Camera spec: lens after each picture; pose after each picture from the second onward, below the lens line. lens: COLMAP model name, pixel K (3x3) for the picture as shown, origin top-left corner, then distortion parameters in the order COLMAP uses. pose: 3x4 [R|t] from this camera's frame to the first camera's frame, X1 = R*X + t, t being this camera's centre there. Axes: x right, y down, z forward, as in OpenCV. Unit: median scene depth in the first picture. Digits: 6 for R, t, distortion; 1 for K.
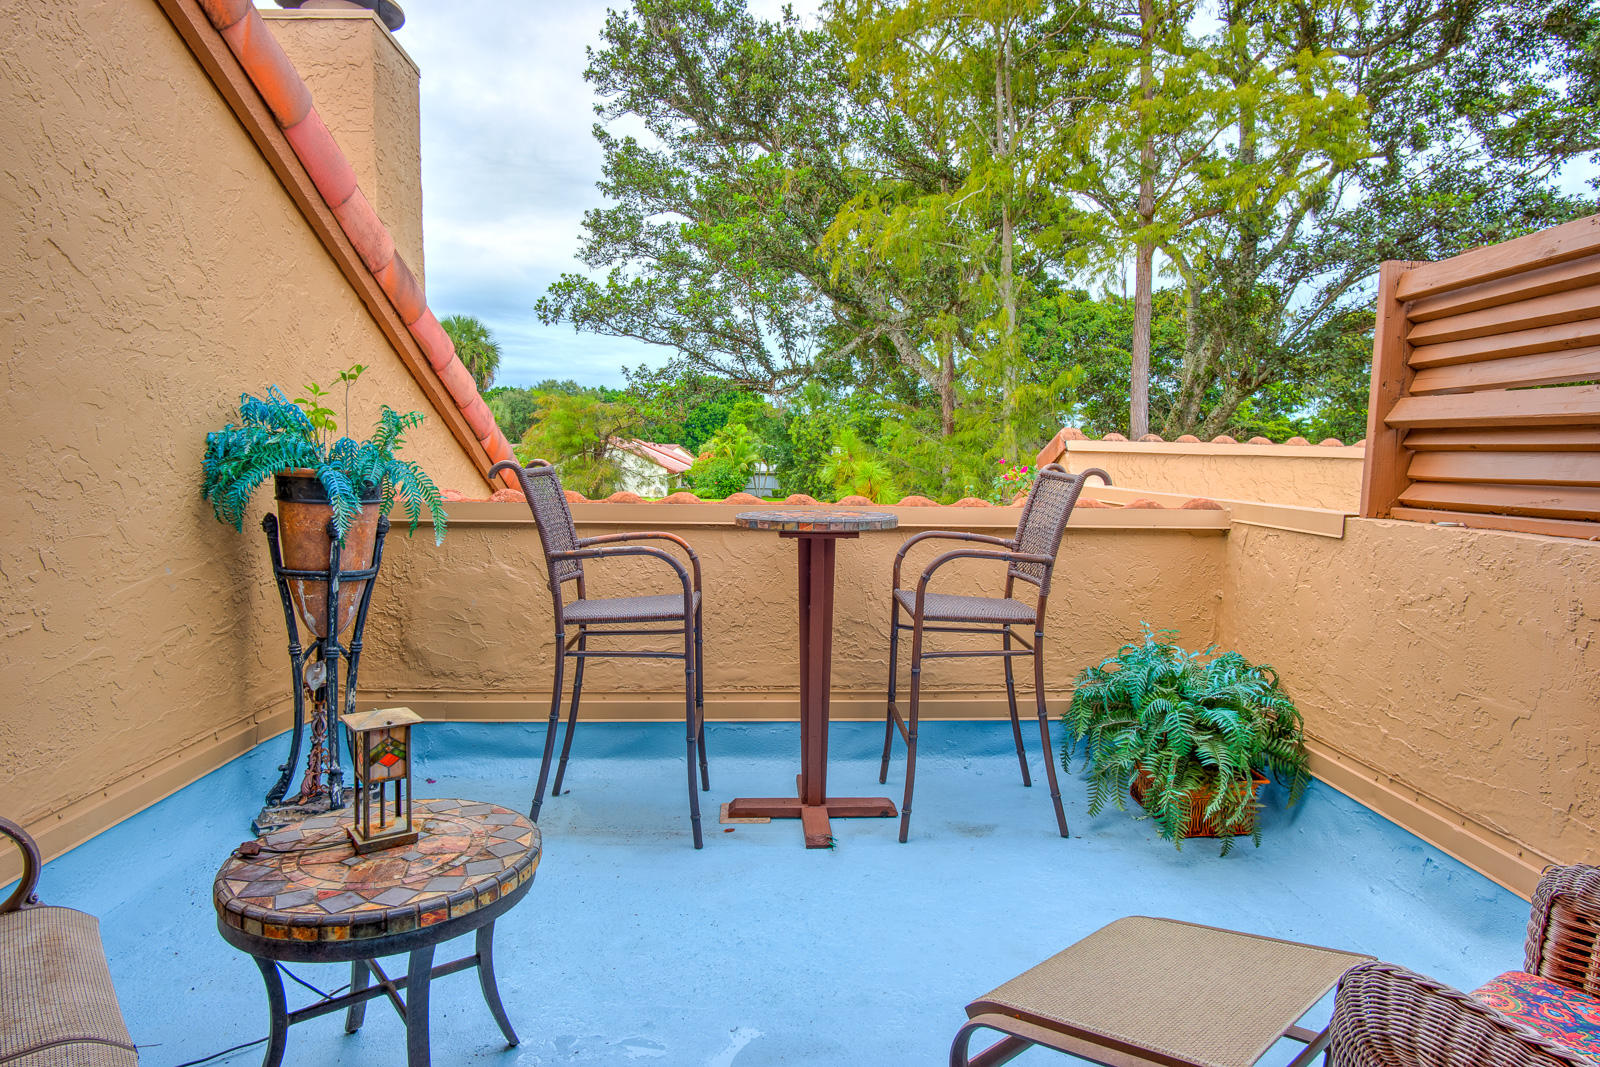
lens RADIAL K [[1004.0, 0, 800.0], [0, 1004.0, 533.5], [0, 0, 1]] dist [0.002869, 0.001705]
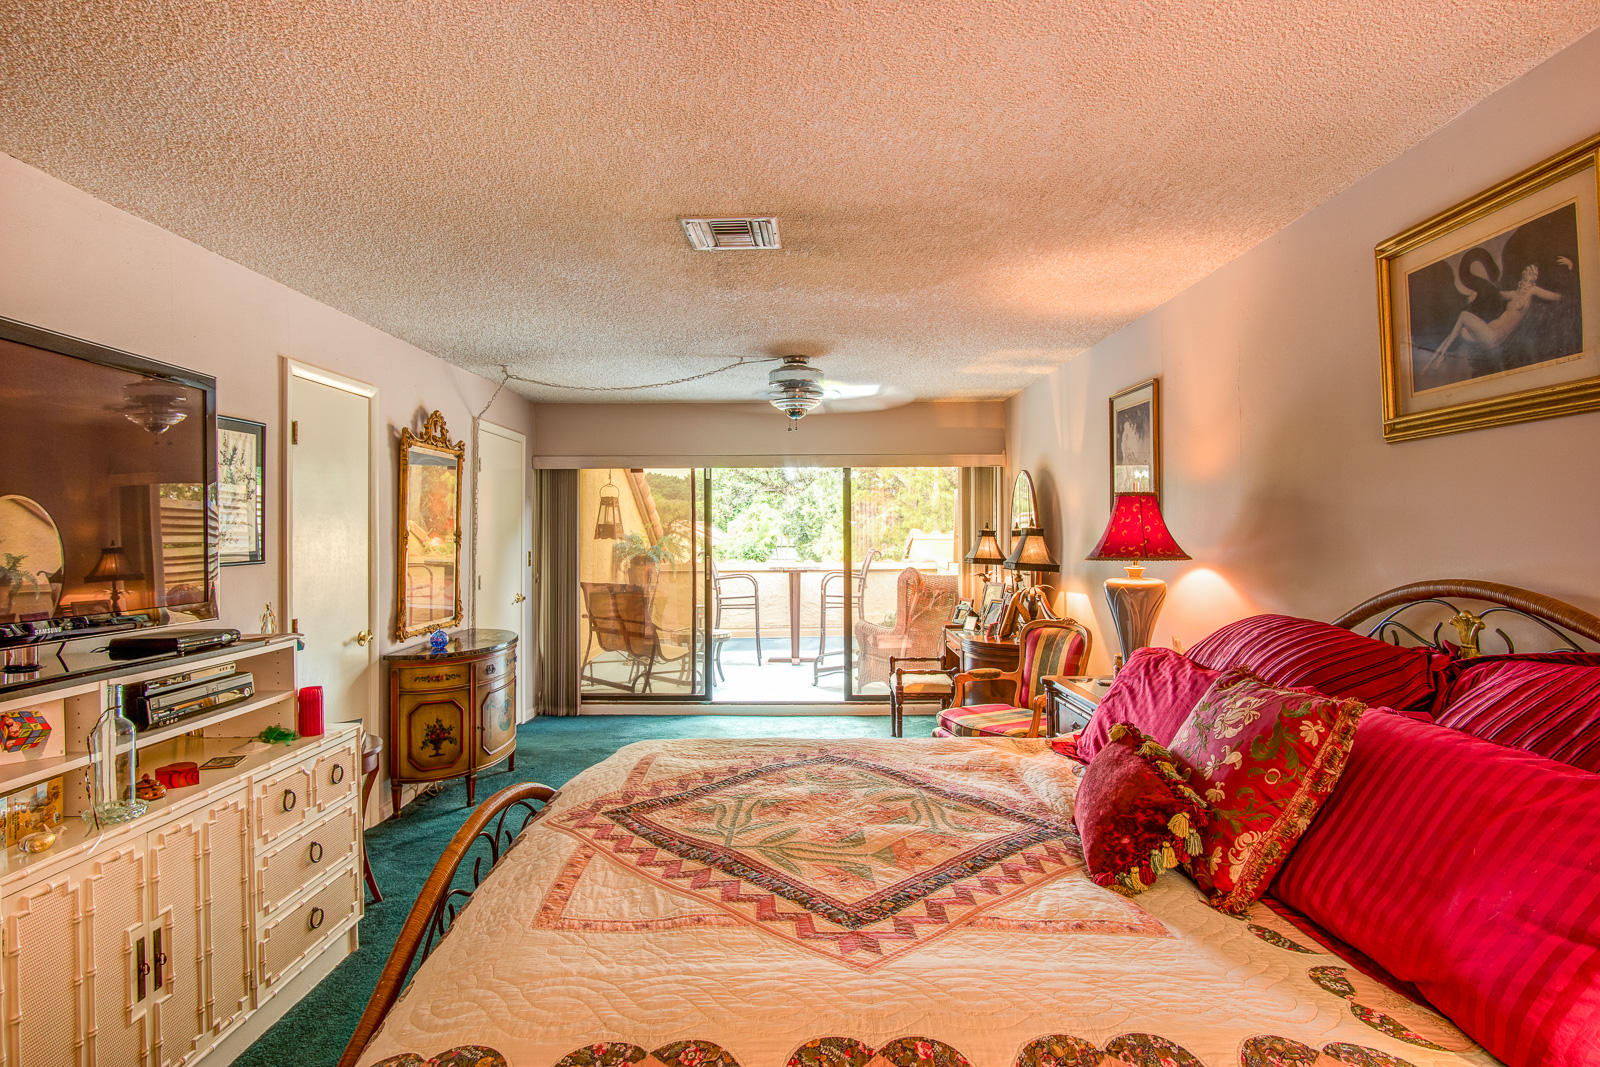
lens RADIAL K [[1004.0, 0, 800.0], [0, 1004.0, 533.5], [0, 0, 1]] dist [0.002869, 0.001705]
pose [[0.999470, -0.024033, -0.021944, 0.098693], [0.022495, 0.997443, -0.067832, 0.081368], [0.023518, 0.067302, 0.997455, -2.035394]]
